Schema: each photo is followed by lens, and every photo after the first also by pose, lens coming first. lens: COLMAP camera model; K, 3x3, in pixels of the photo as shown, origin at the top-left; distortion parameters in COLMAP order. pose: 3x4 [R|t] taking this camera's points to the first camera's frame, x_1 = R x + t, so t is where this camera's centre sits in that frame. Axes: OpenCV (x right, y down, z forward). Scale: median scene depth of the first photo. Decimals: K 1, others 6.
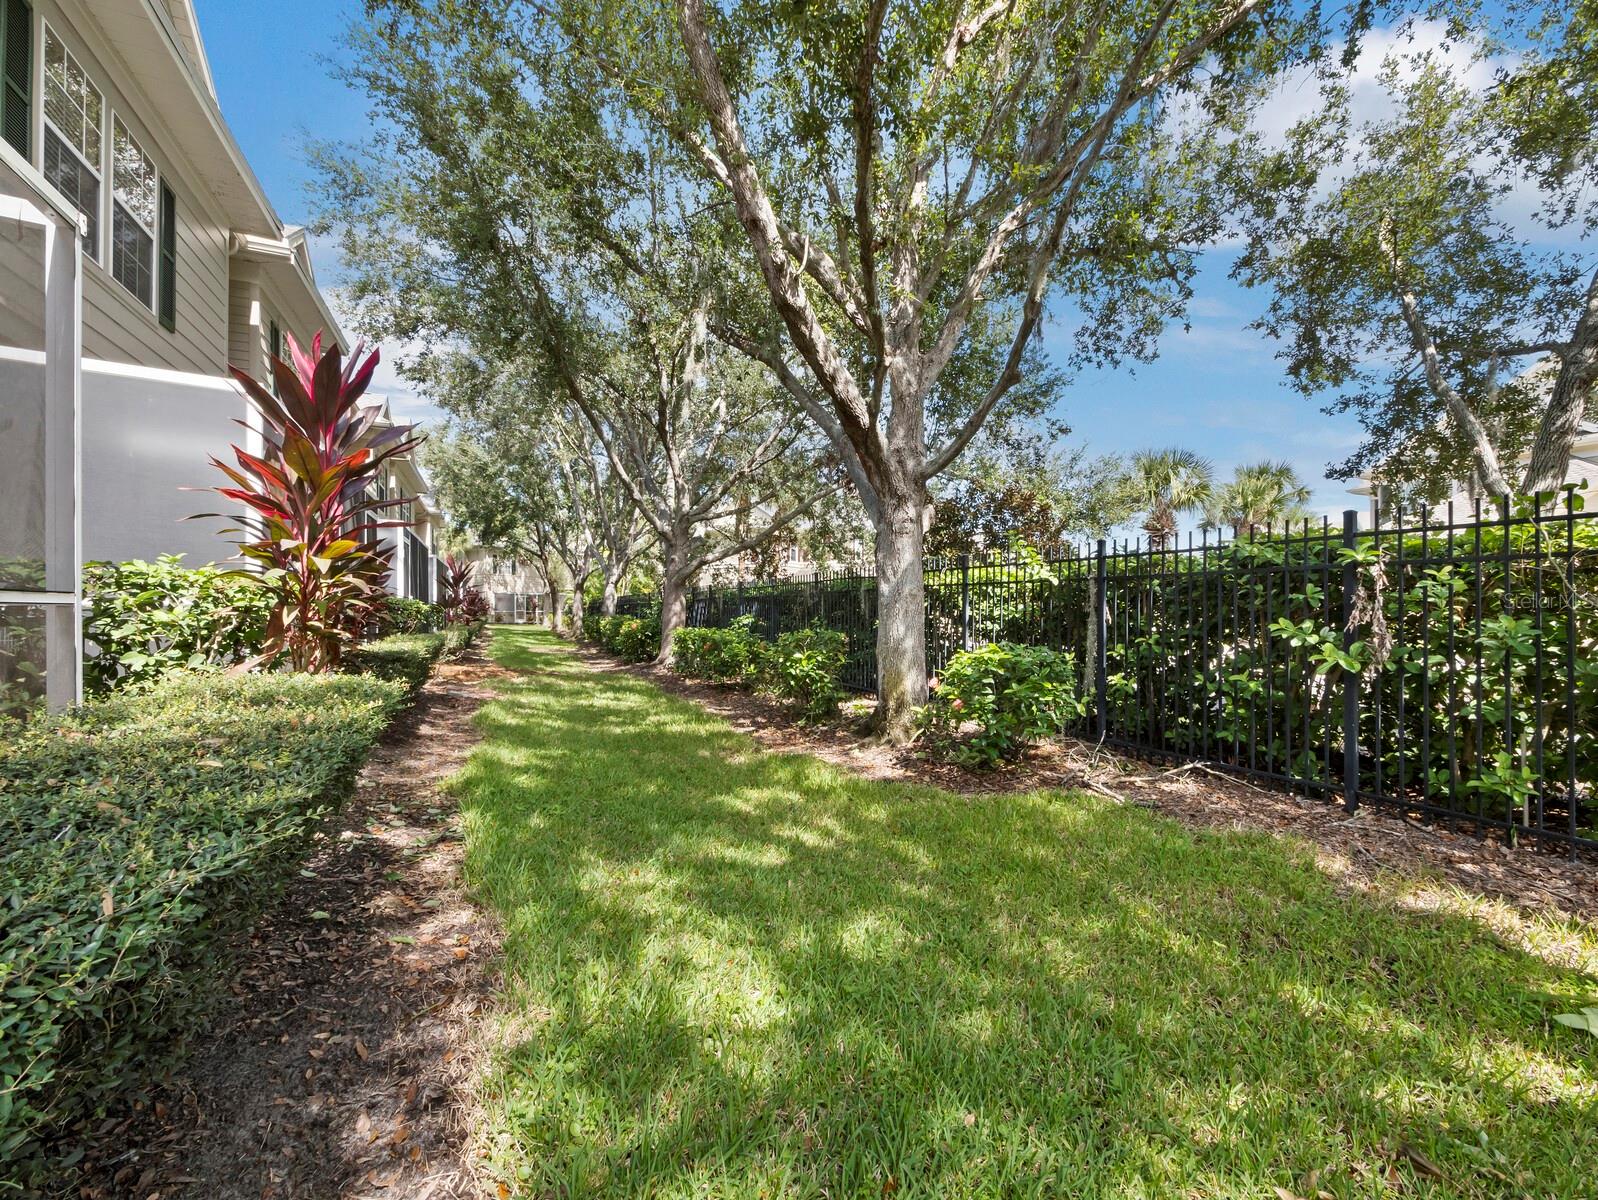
lens RADIAL K [[669.5, 0, 799.0], [0, 669.5, 600.0], [0, 0, 1]] dist [-0.001467, 0.000036]
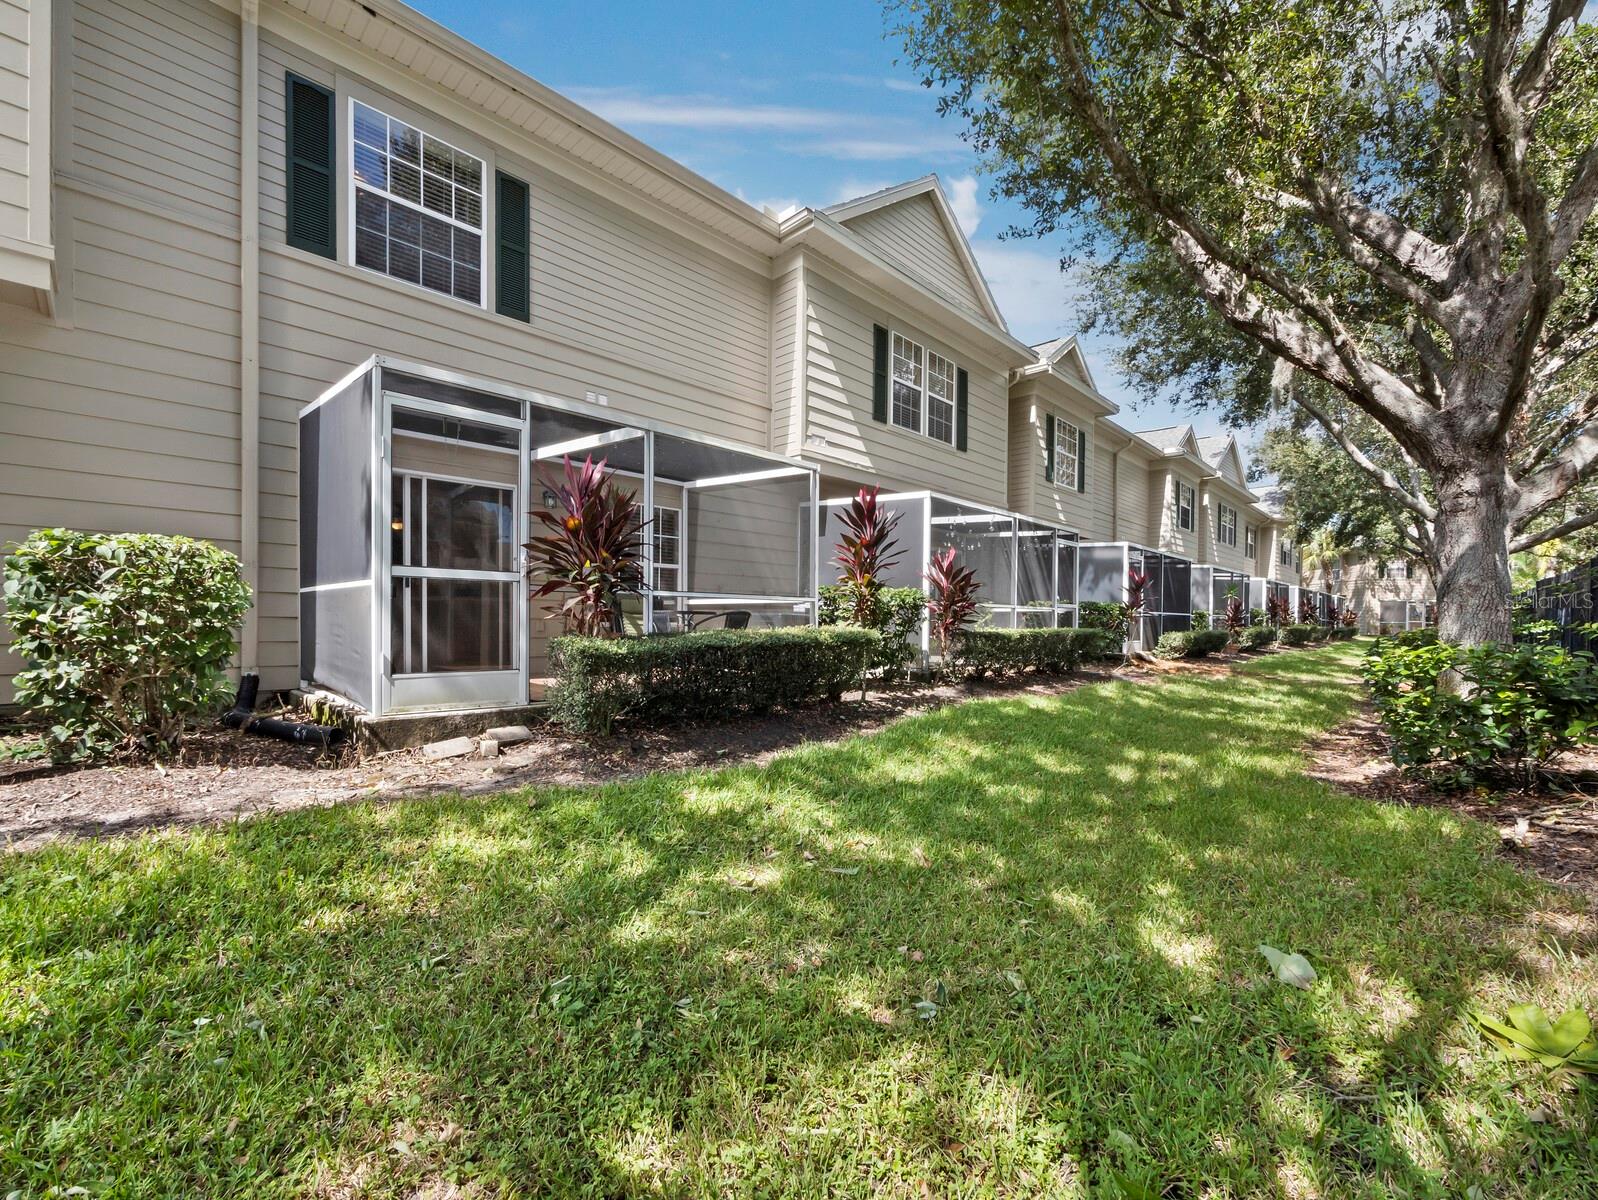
lens RADIAL K [[669.5, 0, 799.0], [0, 669.5, 600.0], [0, 0, 1]] dist [-0.001467, 0.000036]
pose [[0.361870, -0.019457, -0.932026, 0.613337], [0.003524, 0.999804, -0.019503, 0.021377], [0.932222, 0.003773, 0.361867, -0.043458]]
